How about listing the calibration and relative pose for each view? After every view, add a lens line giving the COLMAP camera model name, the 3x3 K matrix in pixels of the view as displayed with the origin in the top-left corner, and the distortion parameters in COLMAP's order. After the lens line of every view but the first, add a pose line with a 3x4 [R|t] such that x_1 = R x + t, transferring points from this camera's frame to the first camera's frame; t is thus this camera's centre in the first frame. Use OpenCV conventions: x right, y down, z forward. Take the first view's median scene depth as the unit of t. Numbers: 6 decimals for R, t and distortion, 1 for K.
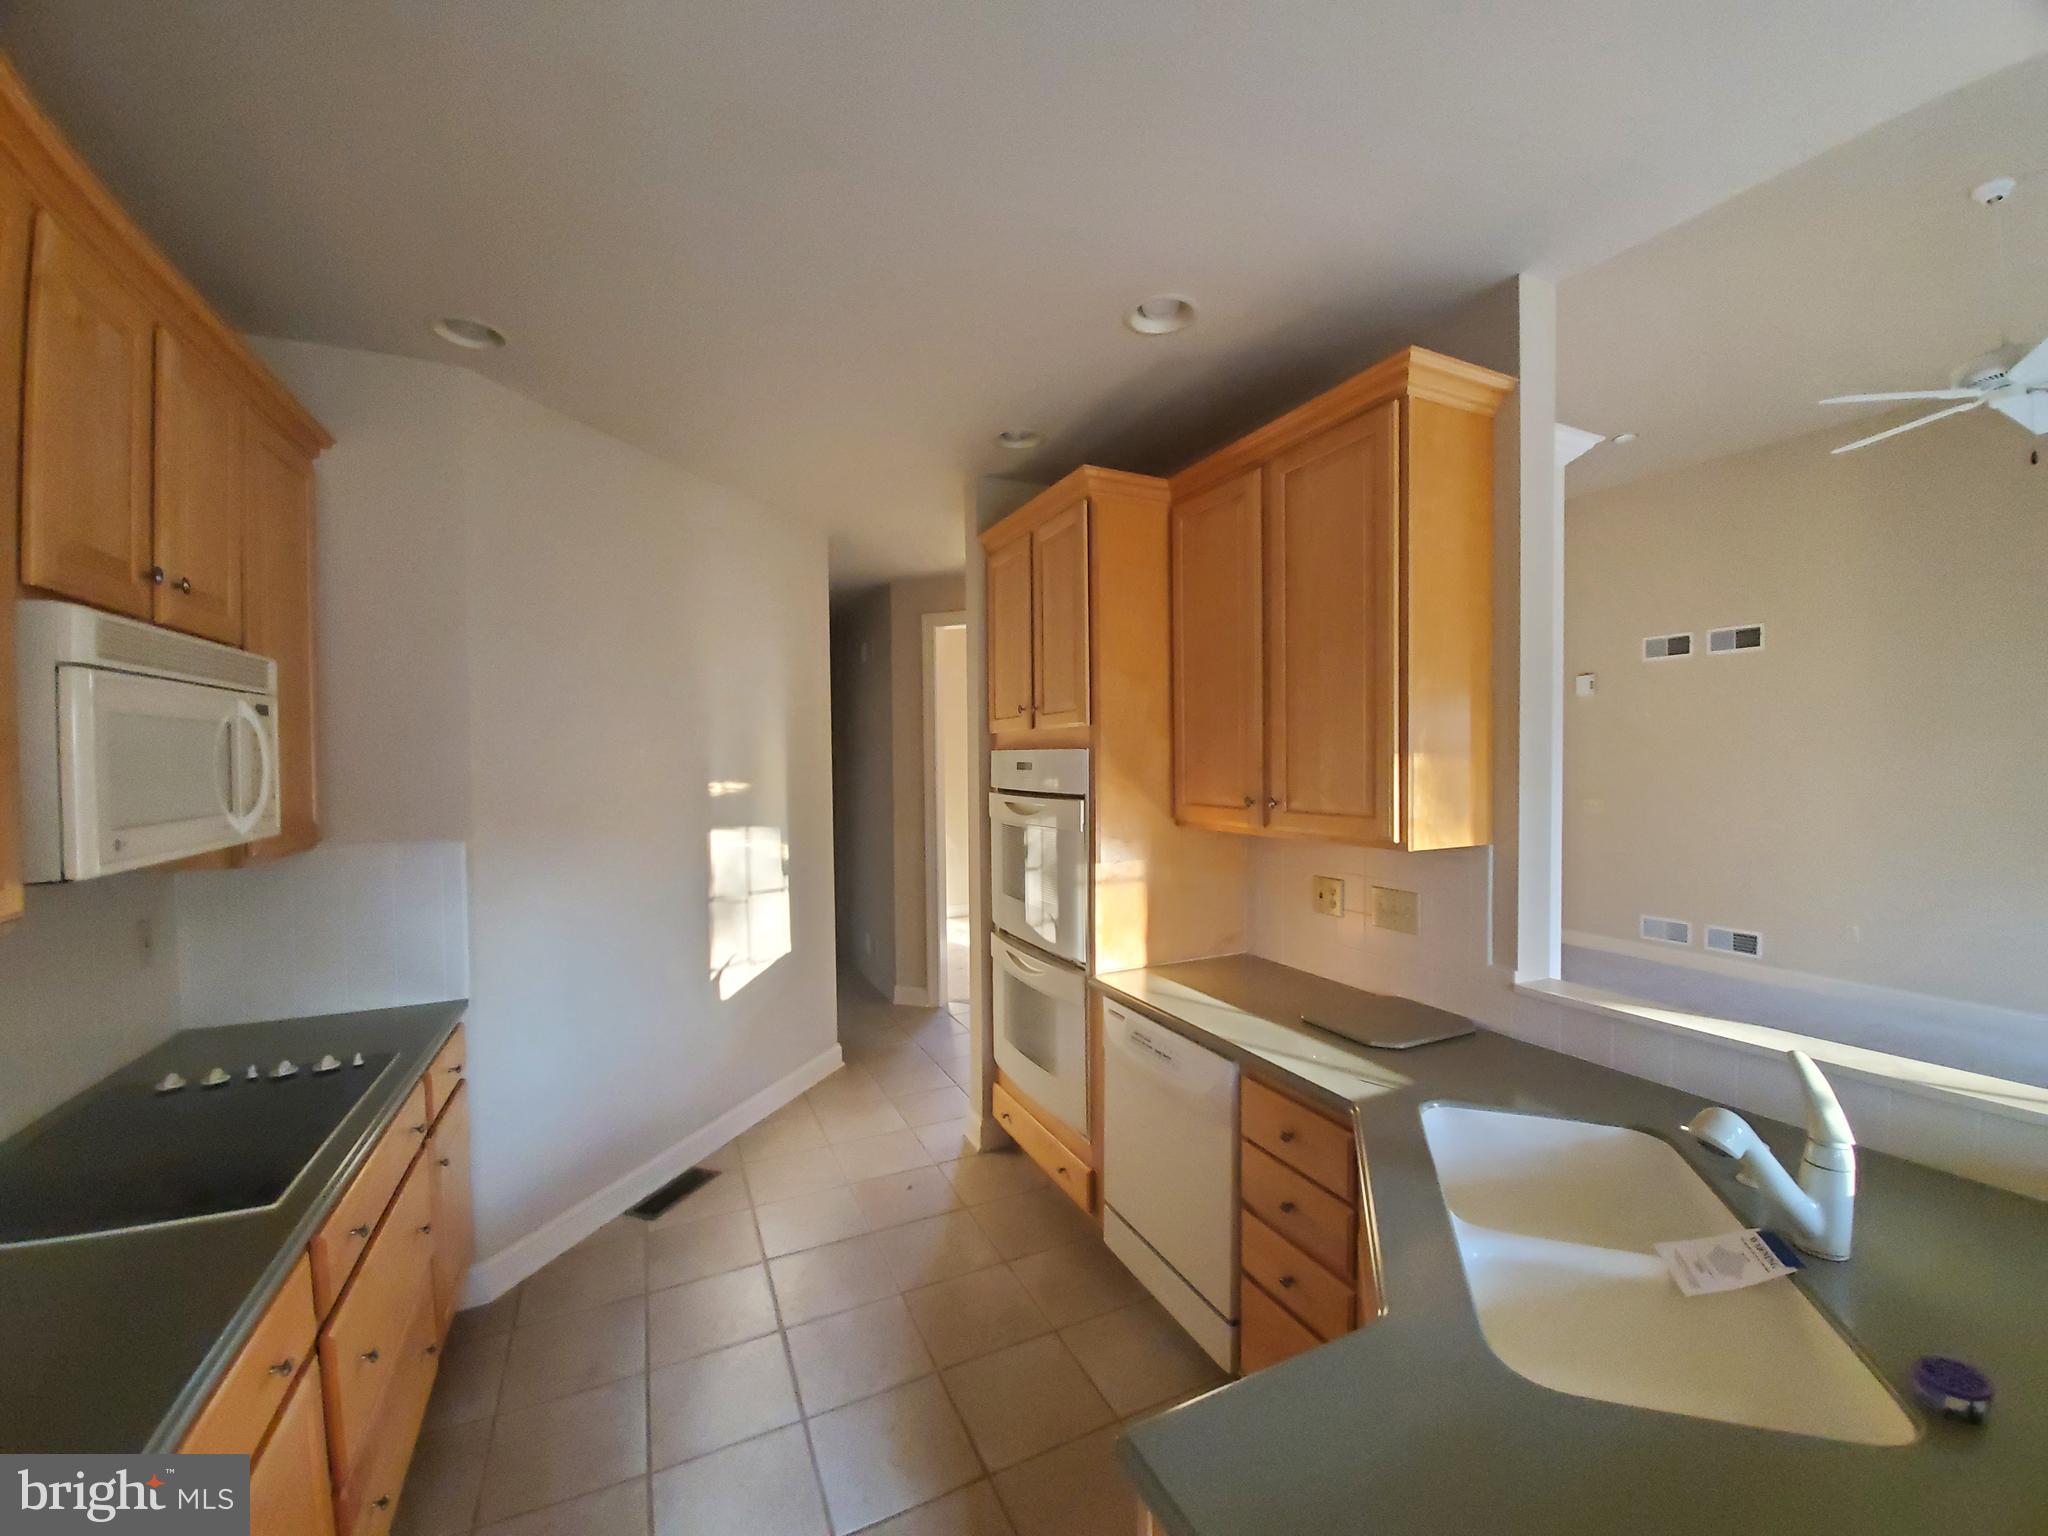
lens RADIAL K [[804.7, 0, 1039.1], [0, 804.7, 776.4], [0, 0, 1]] dist [0.008891, -0.014510]
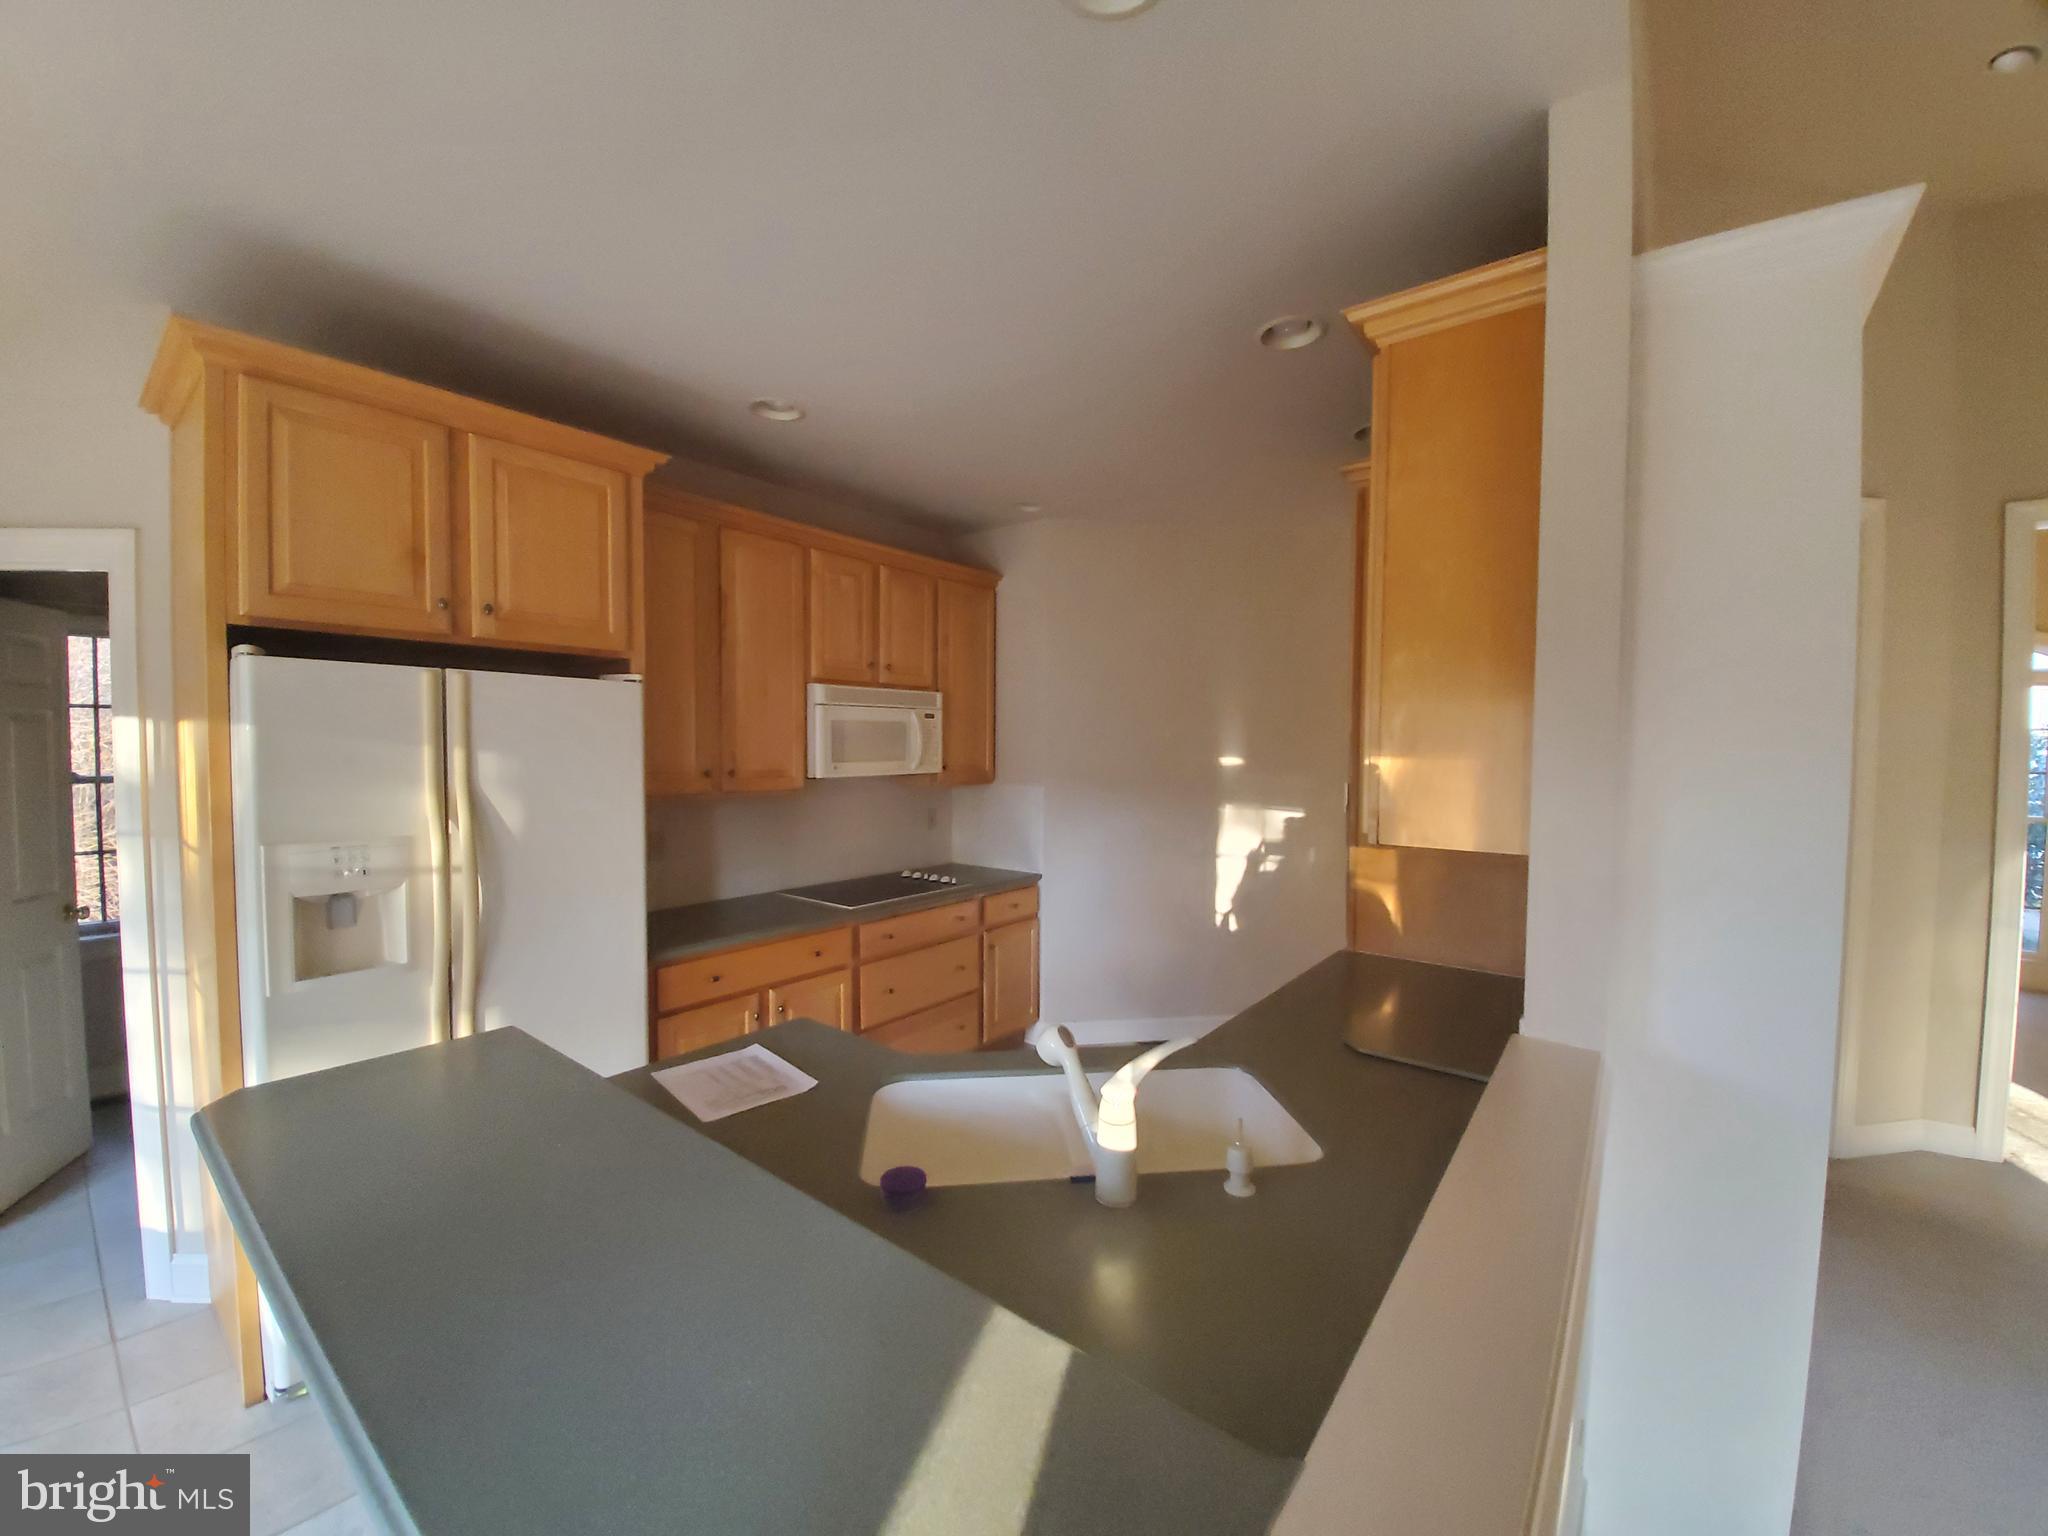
lens RADIAL K [[804.7, 0, 1039.1], [0, 804.7, 776.4], [0, 0, 1]] dist [0.008891, -0.014510]
pose [[0.441108, 0.048072, -0.896166, 1.270402], [-0.029259, 0.998804, 0.039176, -0.008927], [0.896977, 0.008940, 0.441987, 0.277550]]
